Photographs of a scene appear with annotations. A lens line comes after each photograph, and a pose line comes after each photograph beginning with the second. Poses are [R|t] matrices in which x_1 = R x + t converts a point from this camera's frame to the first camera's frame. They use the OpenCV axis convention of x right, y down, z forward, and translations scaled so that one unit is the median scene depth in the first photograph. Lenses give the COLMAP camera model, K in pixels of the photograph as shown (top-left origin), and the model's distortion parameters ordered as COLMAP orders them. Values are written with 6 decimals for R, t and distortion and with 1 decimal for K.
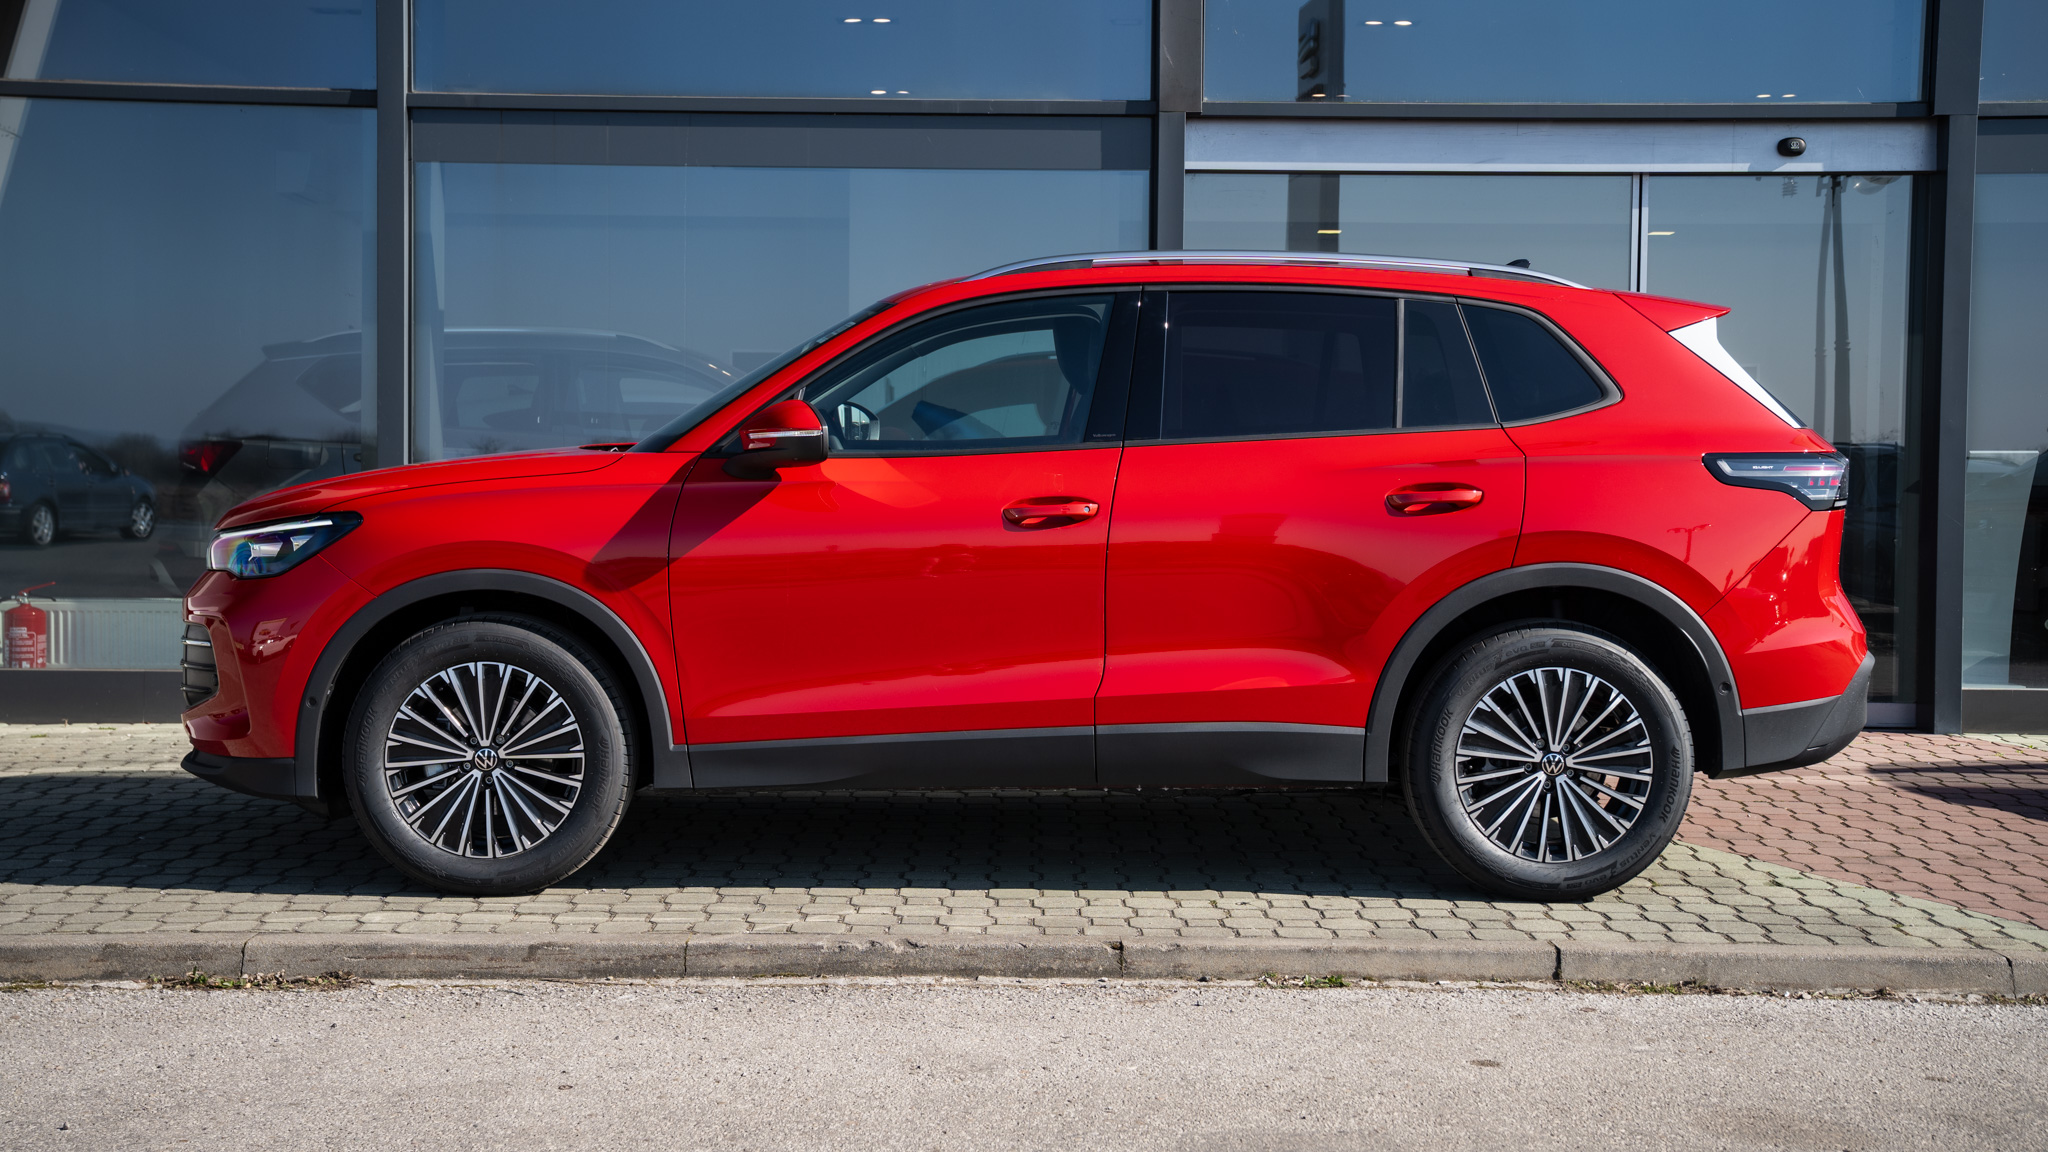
lens RADIAL K [[2439.0, 0, 1030.5], [0, 2439.0, 541.9], [0, 0, 1]] dist [0.130441, 0.000000]
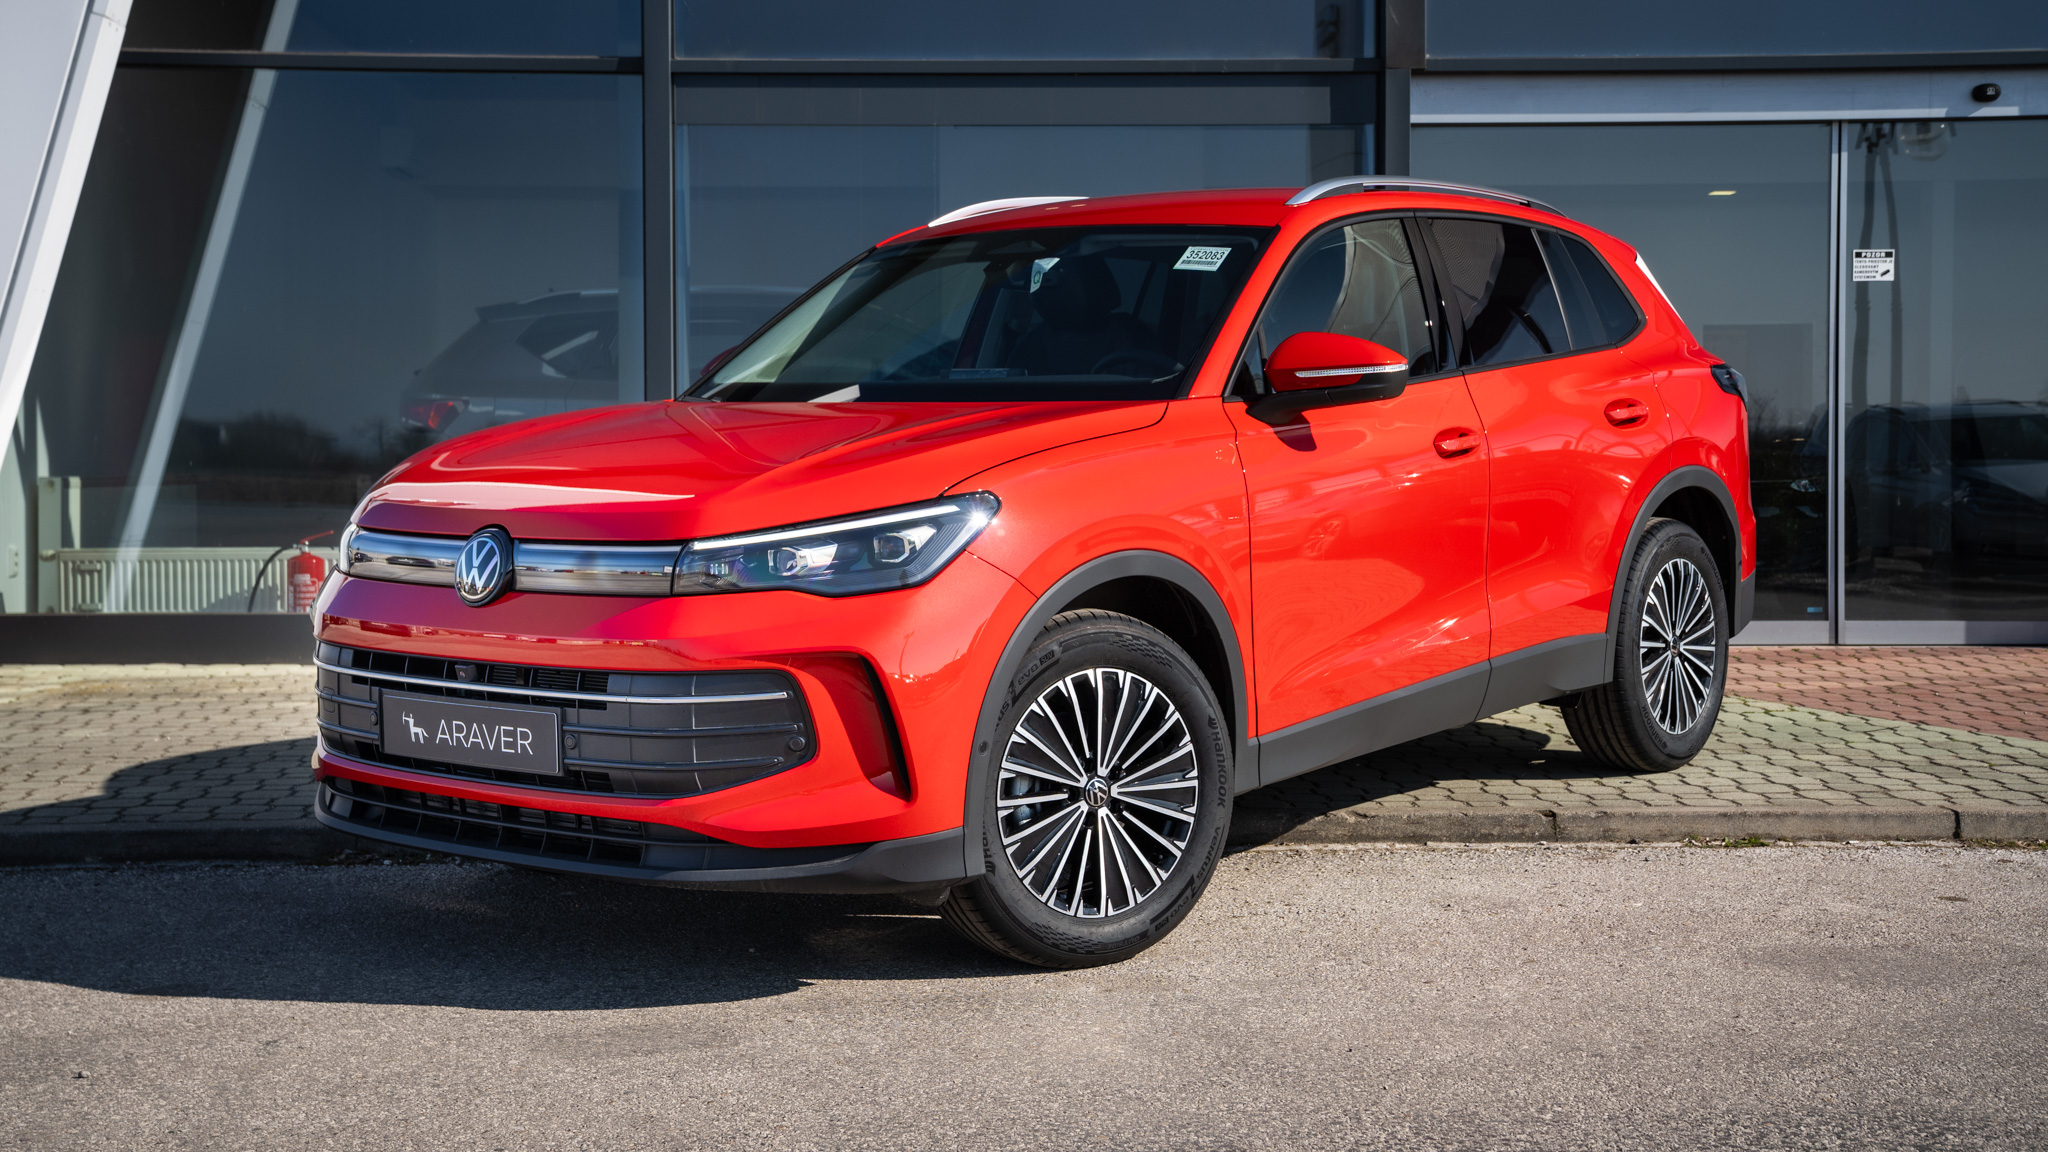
lens RADIAL K [[2423.9, 0, 1085.7], [0, 2423.9, 516.3], [0, 0, 1]] dist [0.141667, 0.000000]
pose [[0.999795, -0.013249, 0.015319, -0.164635], [0.013214, 0.999910, 0.002381, 0.022301], [-0.015349, -0.002178, 0.999880, -0.082993]]
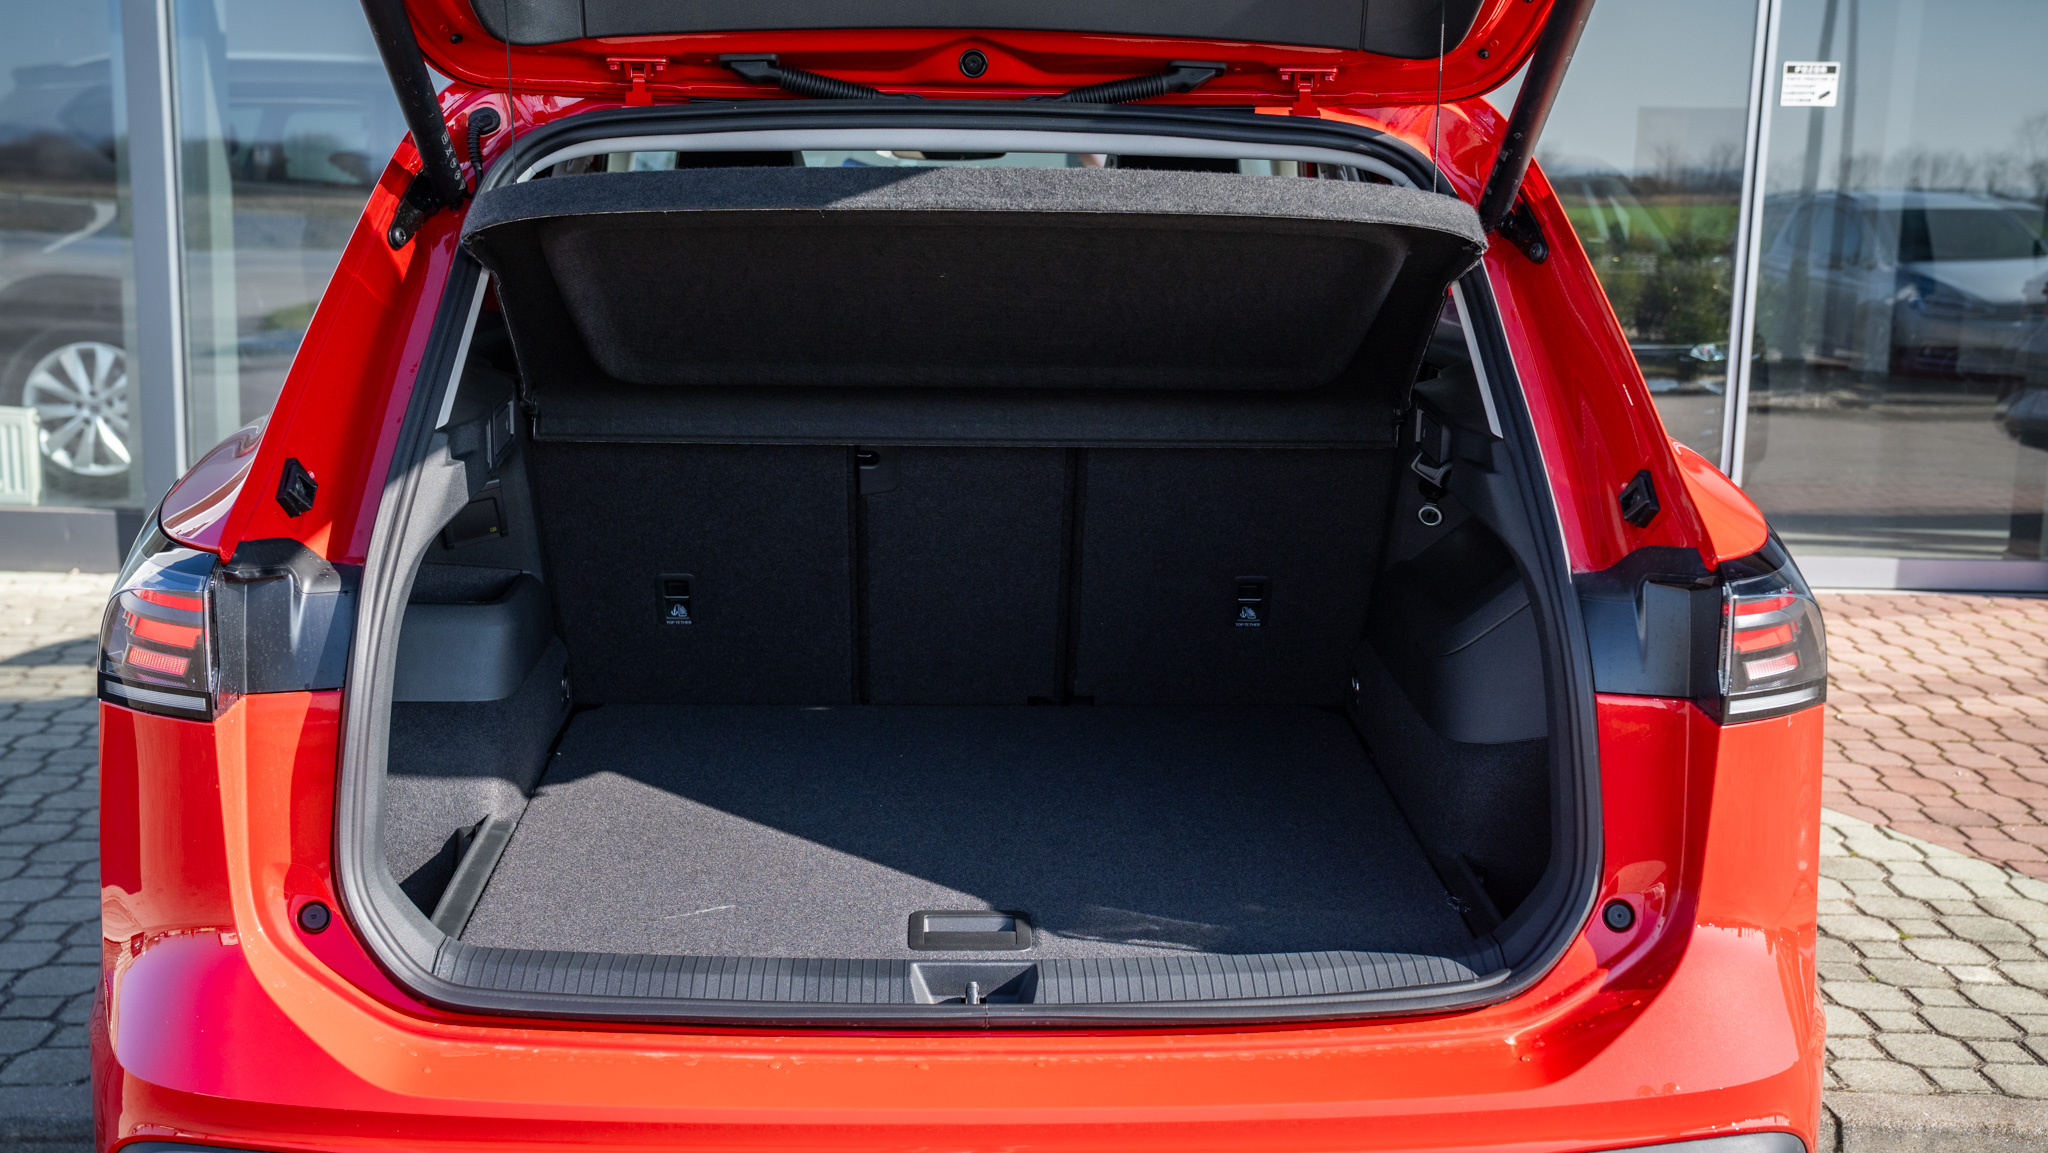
lens RADIAL K [[2482.1, 0, 1043.9], [0, 2482.1, 605.2], [0, 0, 1]] dist [0.169740, 0.000000]
pose [[0.999394, 0.011077, 0.033000, -0.014064], [-0.015317, 0.991245, 0.131141, -0.045160], [-0.031258, -0.131567, 0.990814, 0.325352]]
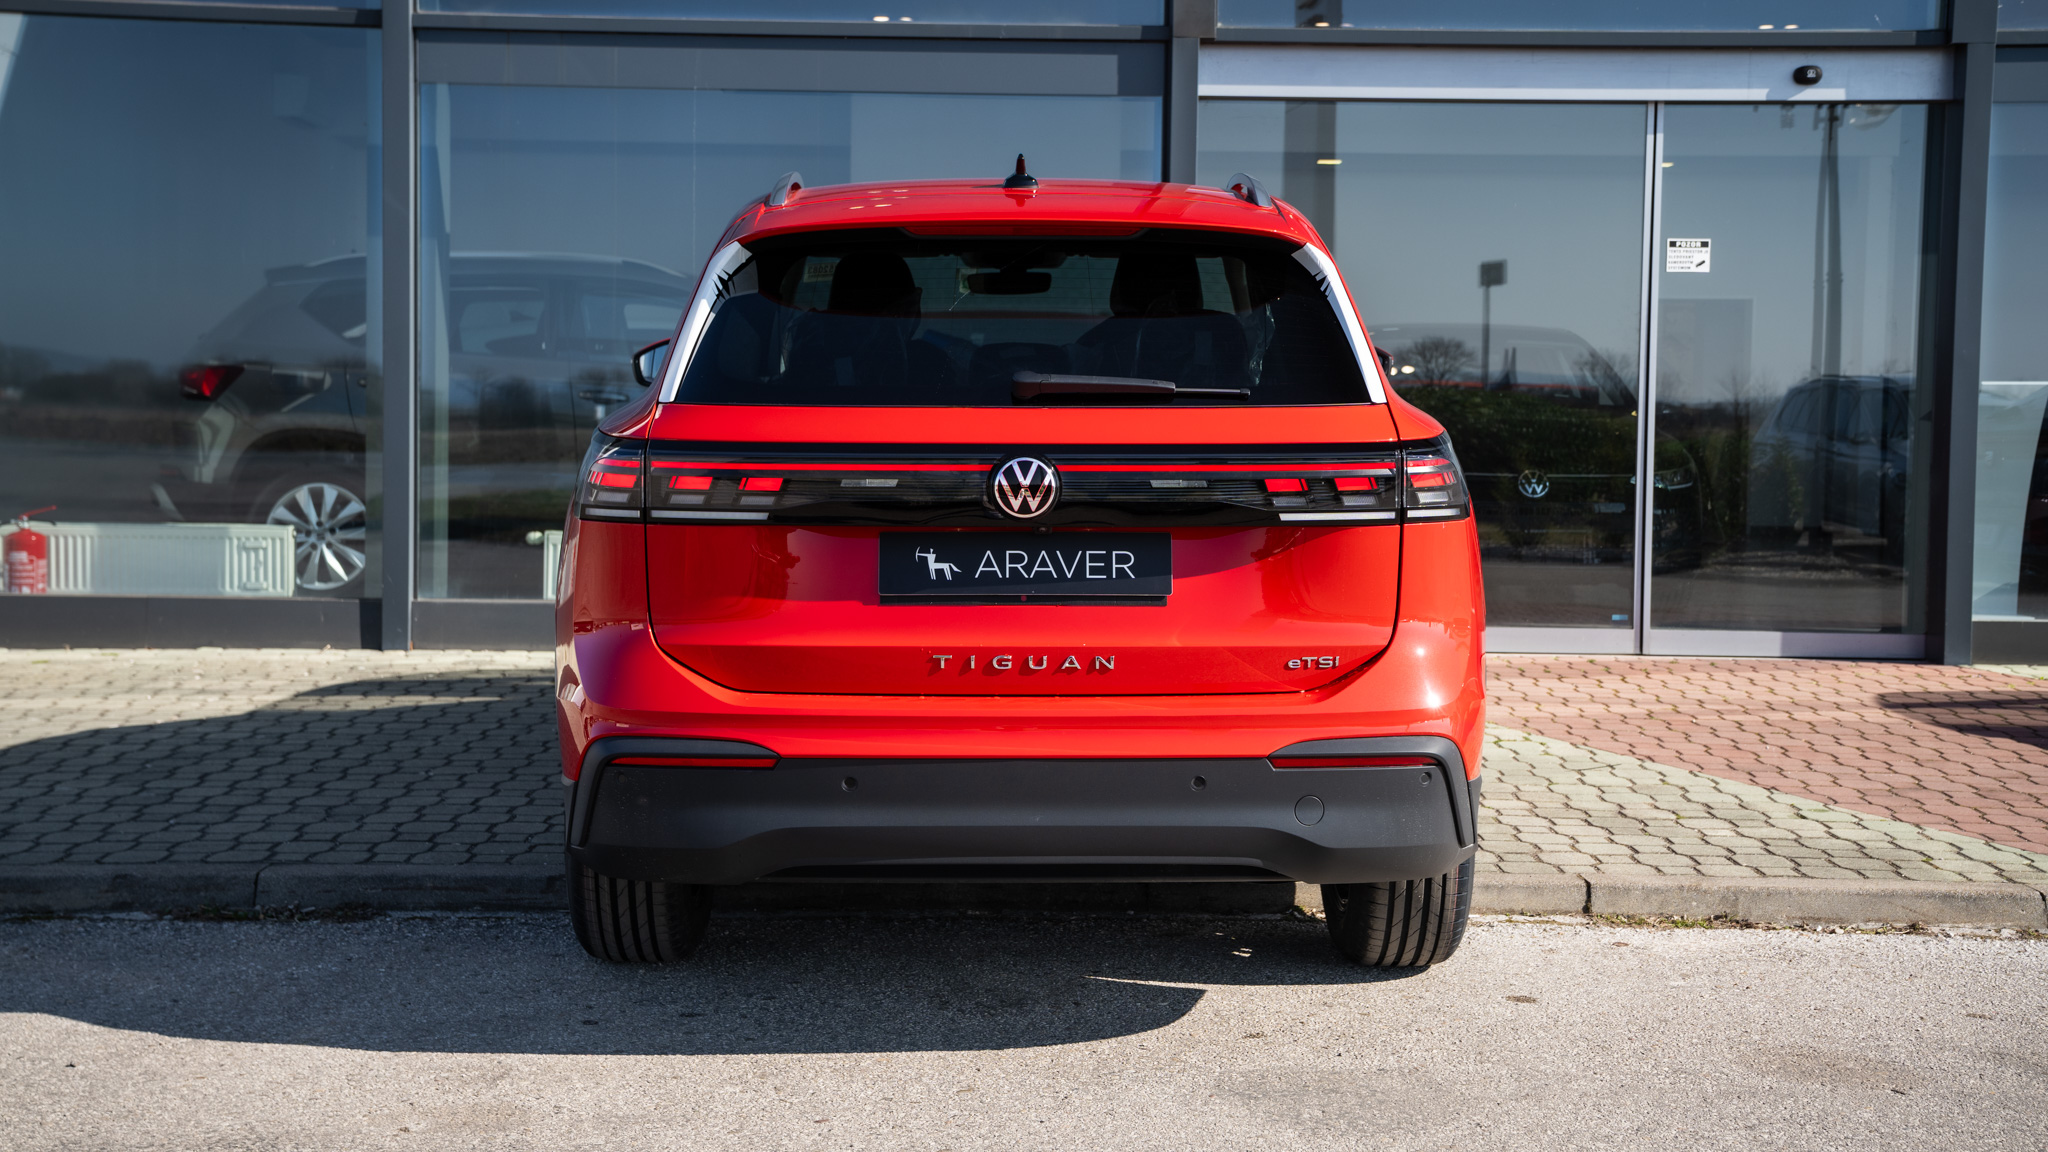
lens RADIAL K [[2423.9, 0, 1049.4], [0, 2423.9, 508.9], [0, 0, 1]] dist [0.141667, 0.000000]
pose [[0.999945, 0.003415, 0.009872, -0.011159], [-0.003569, 0.999871, 0.015687, 0.000331], [-0.009817, -0.015722, 0.999828, 0.017456]]
